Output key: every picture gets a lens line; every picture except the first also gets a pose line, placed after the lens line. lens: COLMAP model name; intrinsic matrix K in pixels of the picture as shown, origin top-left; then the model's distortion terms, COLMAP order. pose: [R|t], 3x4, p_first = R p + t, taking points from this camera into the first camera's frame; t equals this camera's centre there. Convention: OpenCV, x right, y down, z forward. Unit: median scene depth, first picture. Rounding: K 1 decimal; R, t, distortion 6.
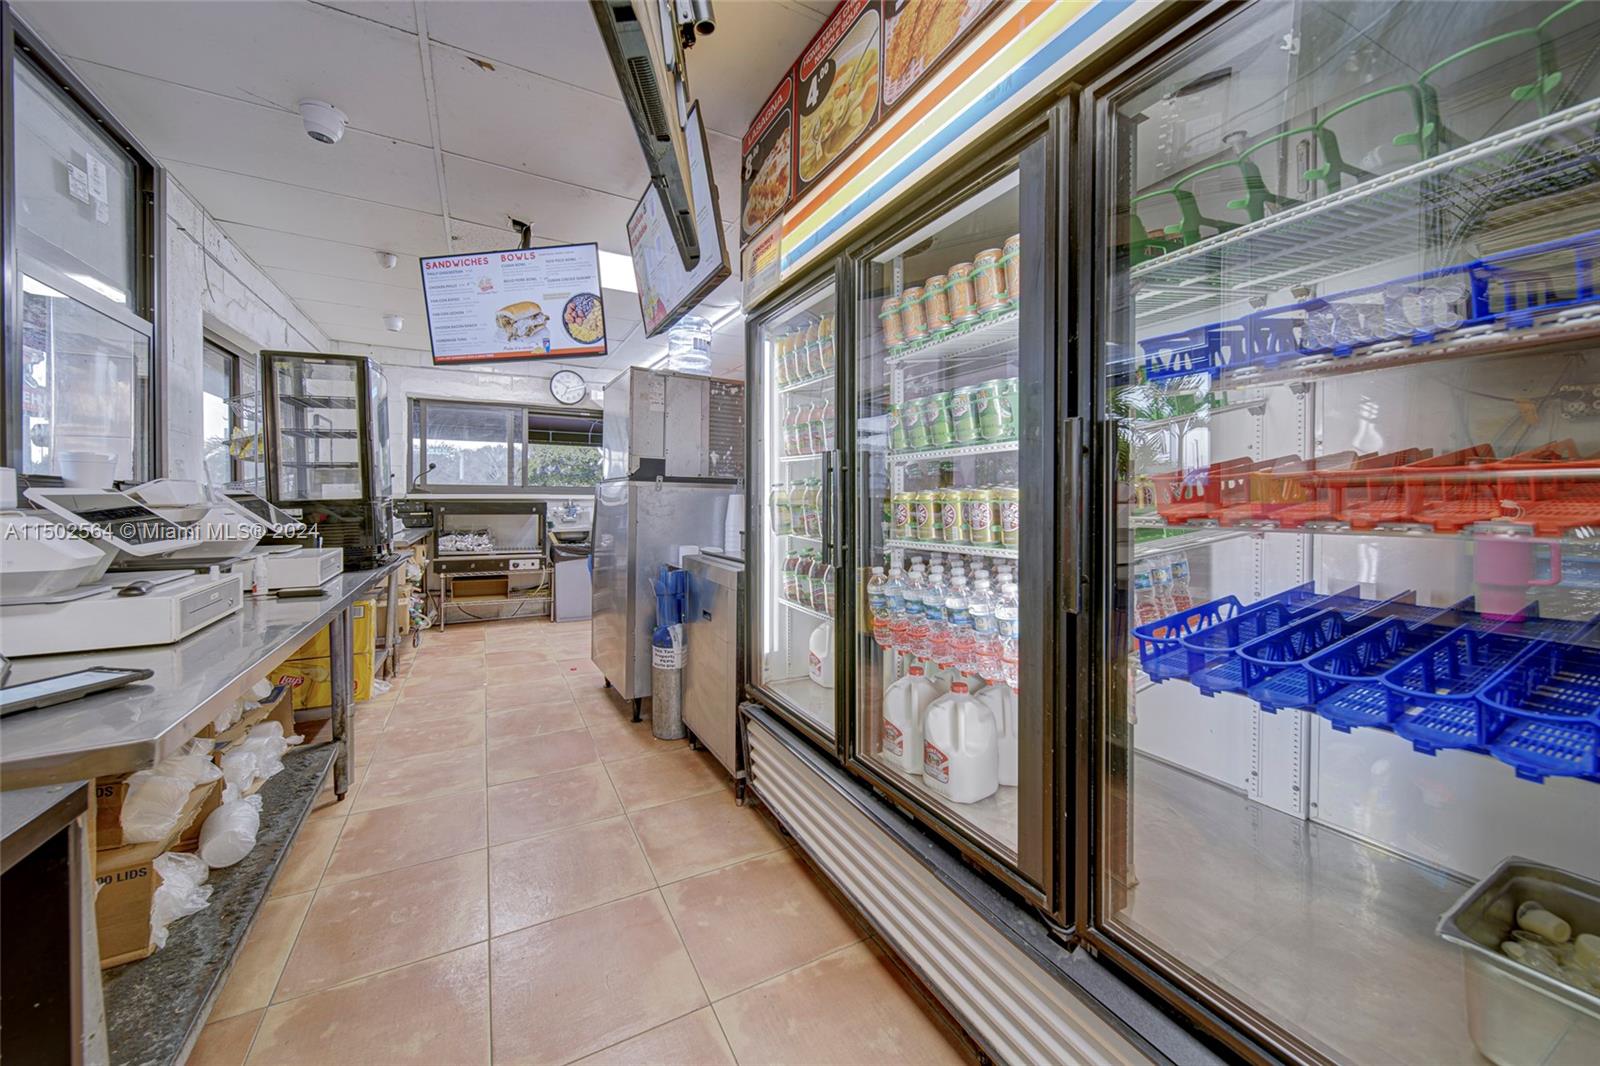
lens RADIAL K [[636.3, 0, 852.7], [0, 636.3, 503.9], [0, 0, 1]] dist [-0.000478, -0.001144]
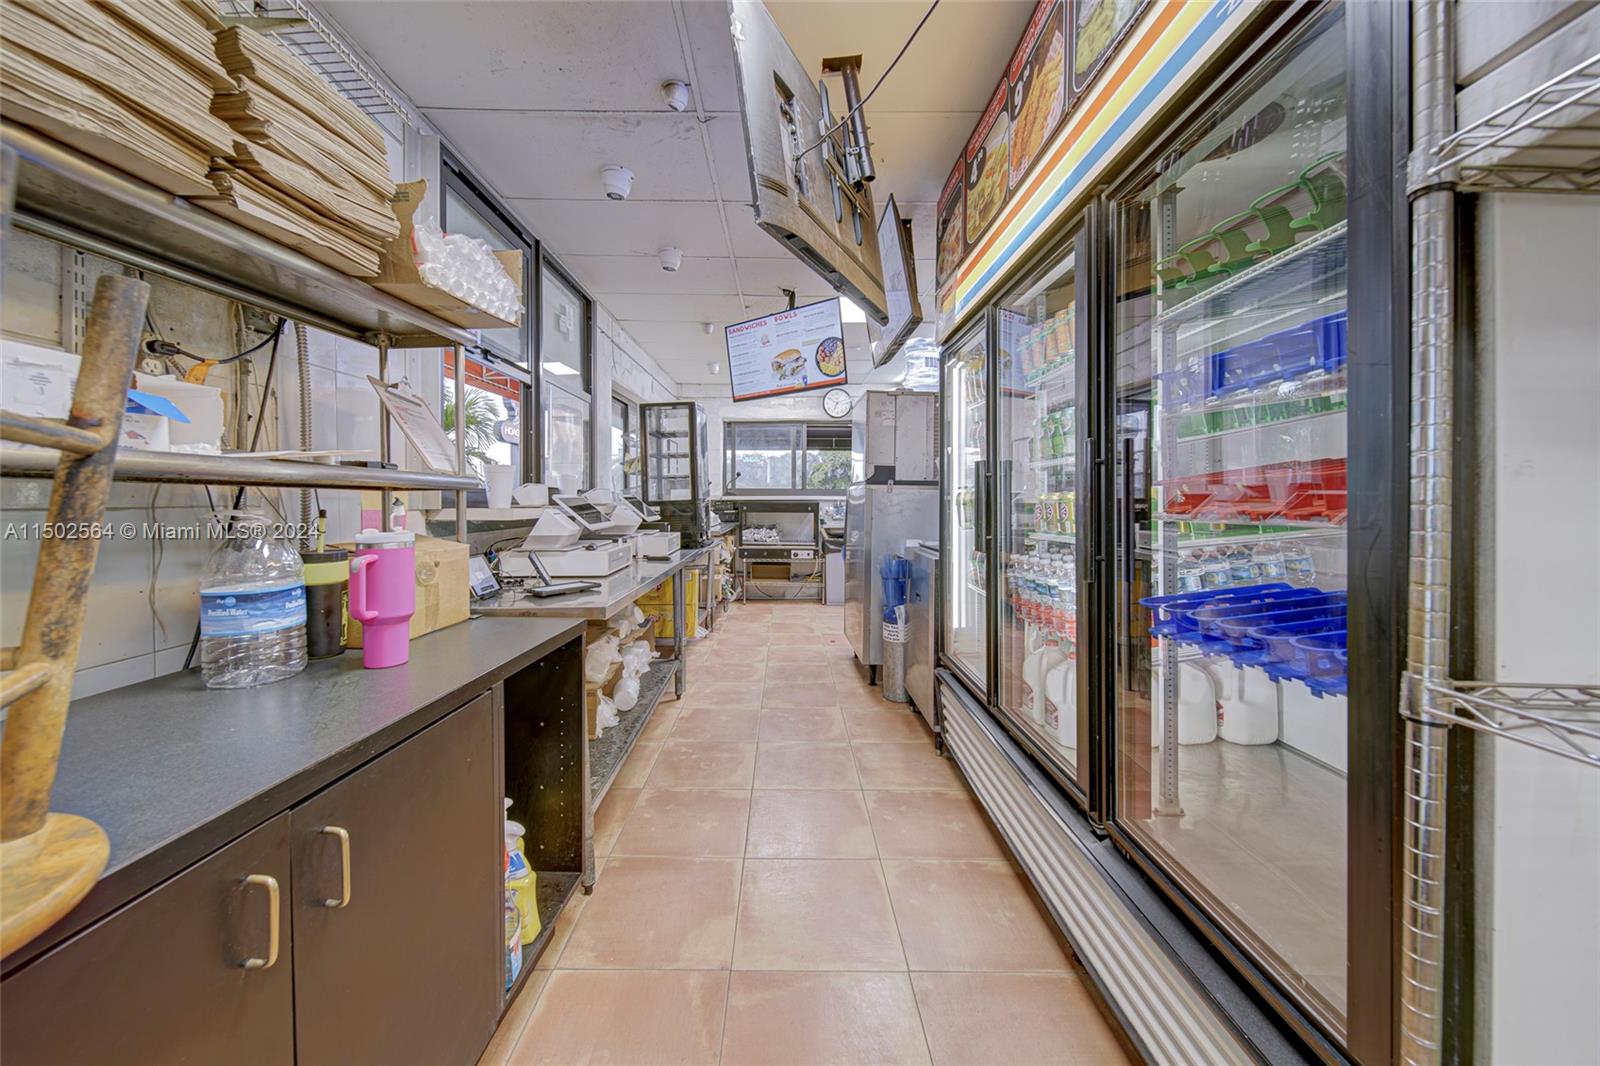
lens RADIAL K [[677.5, 0, 768.4], [0, 677.5, 499.5], [0, 0, 1]] dist [0.000233, 0.000079]
pose [[0.848494, -0.001994, -0.529200, 0.184879], [-0.002318, 0.999969, -0.007485, 0.002381], [0.529199, 0.007578, 0.848464, -0.207220]]
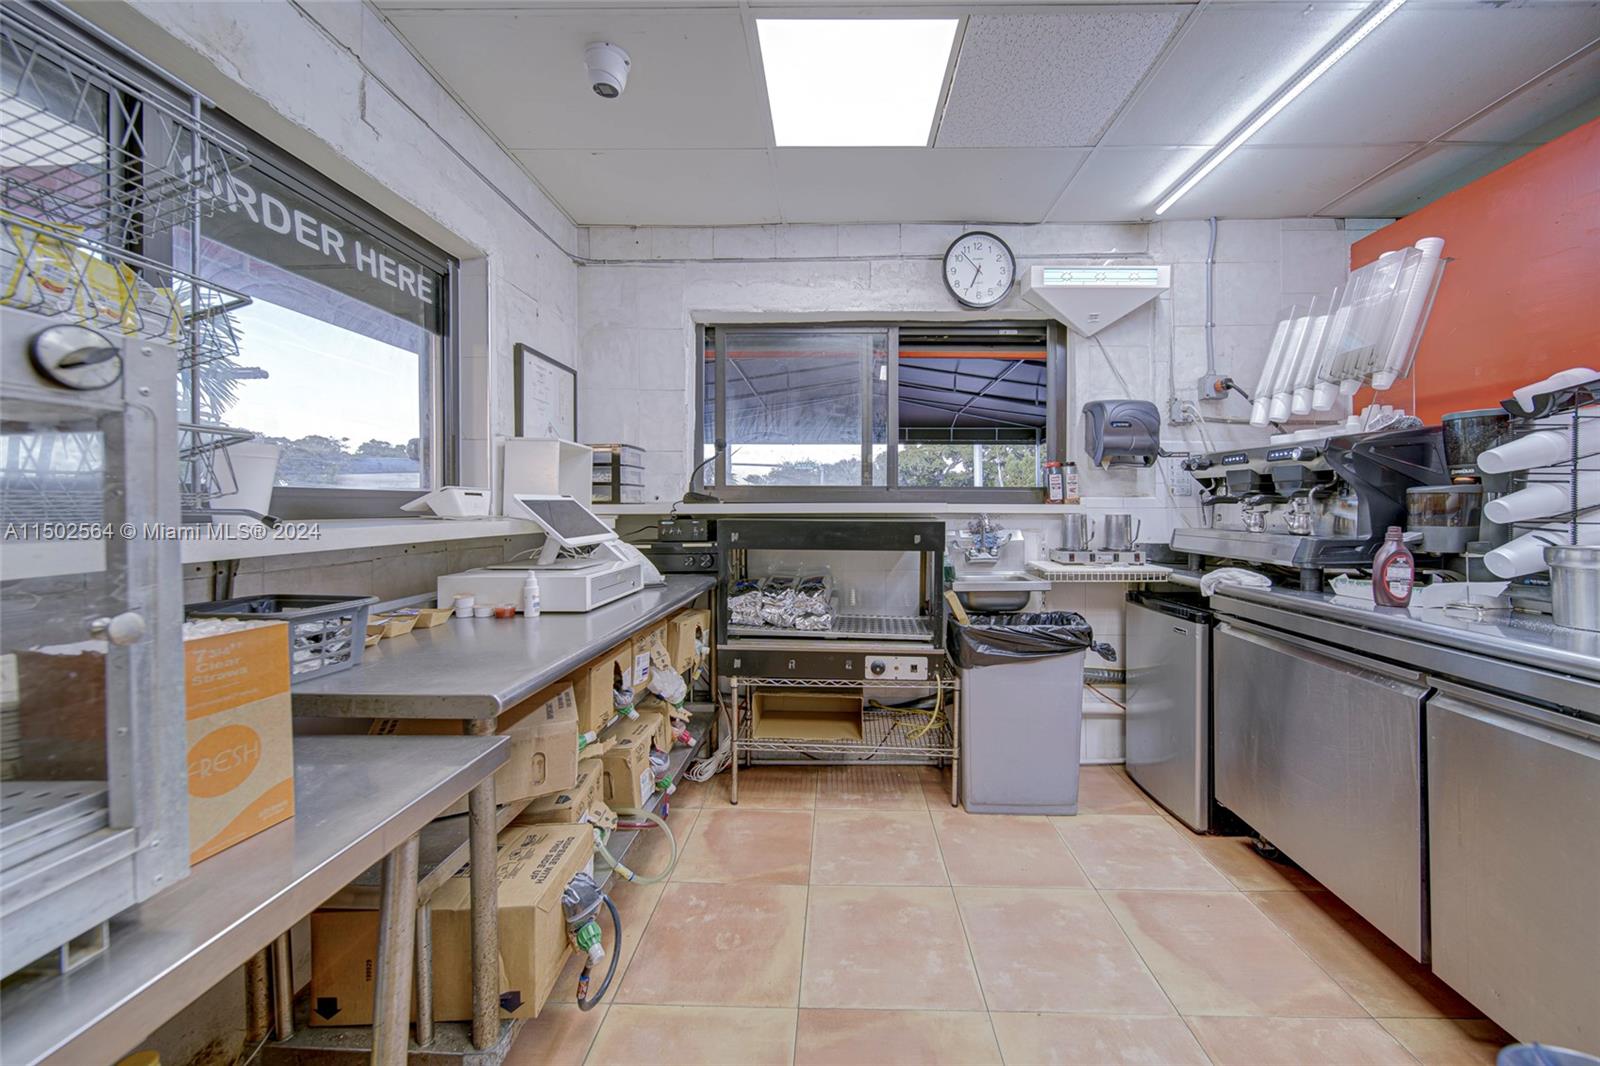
lens RADIAL K [[596.7, 0, 804.4], [0, 596.7, 505.4], [0, 0, 1]] dist [-0.003427, -0.000426]
pose [[0.833766, -0.004997, -0.552095, -0.601323], [-0.003810, 0.999883, -0.014804, -0.012814], [0.552104, 0.014446, 0.833650, 1.096957]]
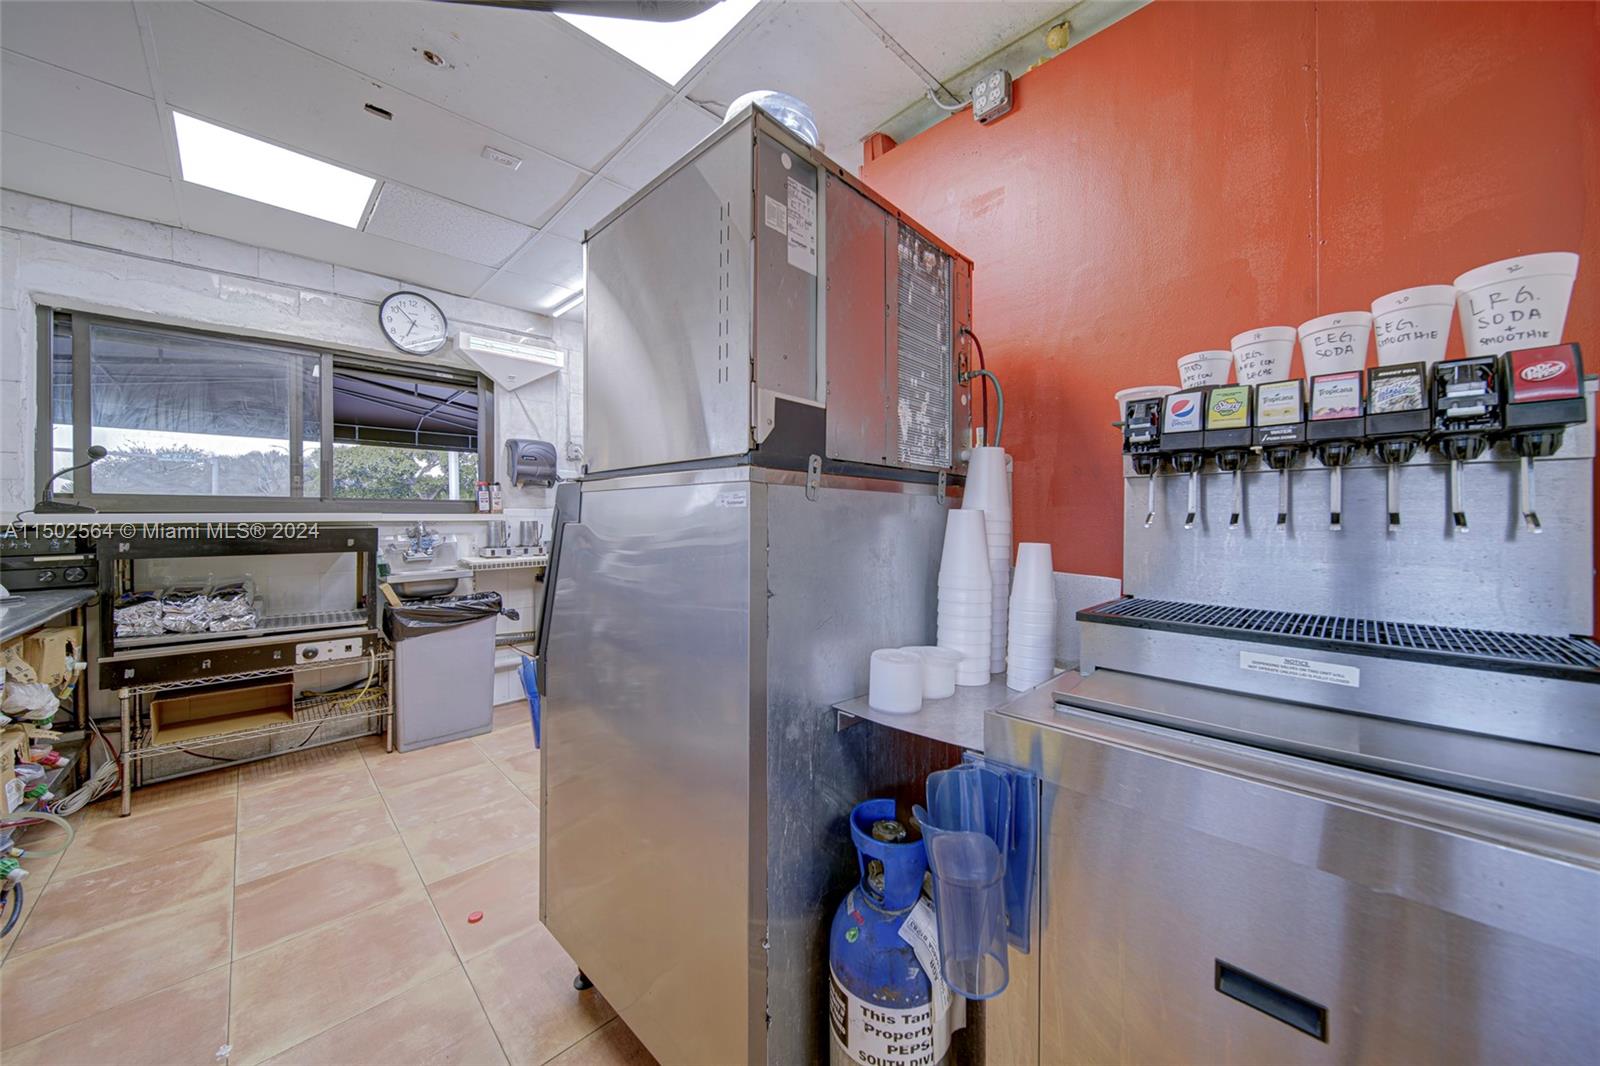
lens RADIAL K [[596.7, 0, 815.8], [0, 596.7, 518.2], [0, 0, 1]] dist [-0.003427, -0.000426]
pose [[0.971936, -0.008264, 0.235100, -0.431819], [0.009317, 0.999951, -0.003370, -0.010029], [-0.235061, 0.005466, 0.971965, 0.771070]]
